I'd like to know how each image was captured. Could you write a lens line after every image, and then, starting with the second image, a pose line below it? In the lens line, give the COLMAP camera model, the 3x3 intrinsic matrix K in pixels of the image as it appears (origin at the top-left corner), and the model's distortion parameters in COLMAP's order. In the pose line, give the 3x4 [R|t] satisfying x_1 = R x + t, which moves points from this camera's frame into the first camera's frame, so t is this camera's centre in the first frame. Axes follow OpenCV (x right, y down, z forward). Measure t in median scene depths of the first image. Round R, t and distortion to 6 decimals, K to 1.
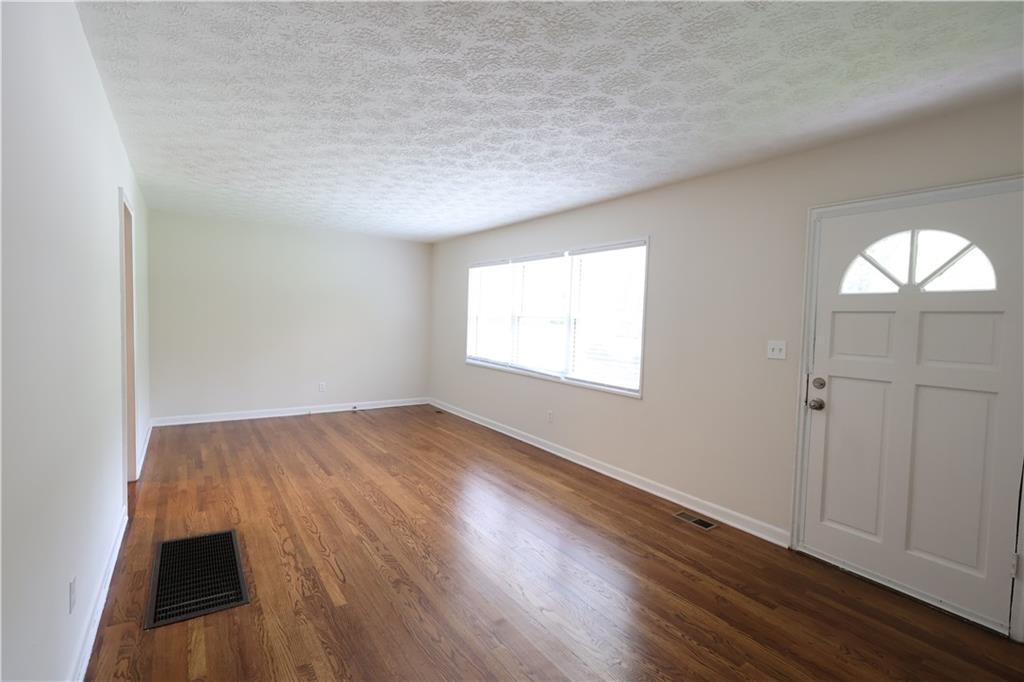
lens RADIAL K [[477.1, 0, 511.6], [0, 477.1, 340.2], [0, 0, 1]] dist [-0.001212, 0.000255]
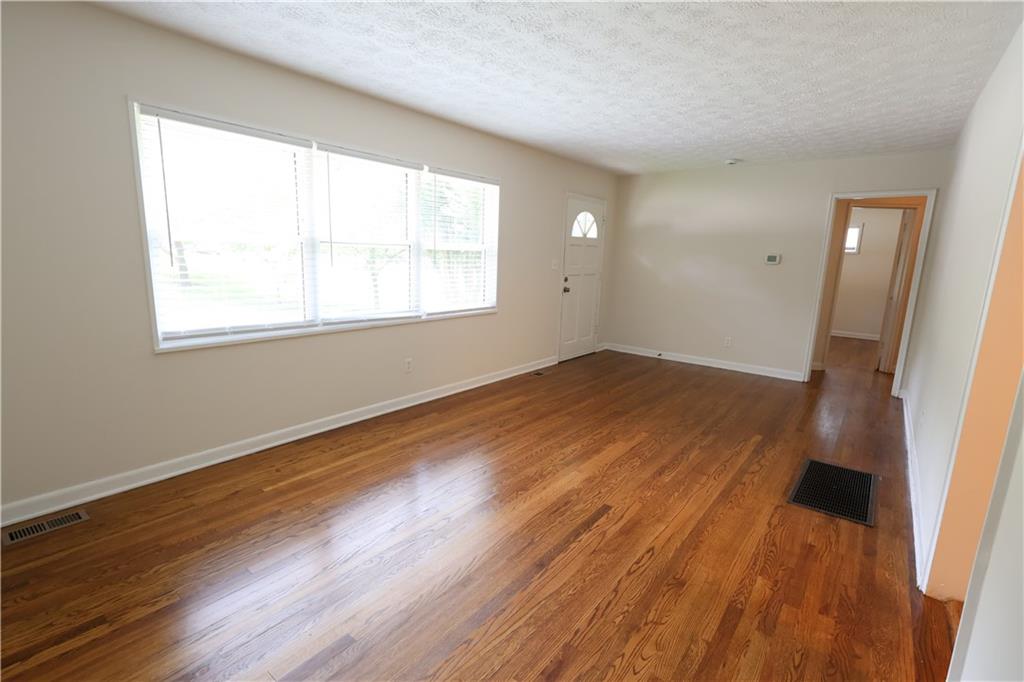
lens RADIAL K [[477.1, 0, 503.7], [0, 477.1, 340.9], [0, 0, 1]] dist [-0.001212, 0.000255]
pose [[-0.288845, -0.218730, 0.932055, -1.066174], [0.003375, 0.973313, 0.229458, -0.106784], [-0.957370, 0.069423, -0.280399, 1.547613]]
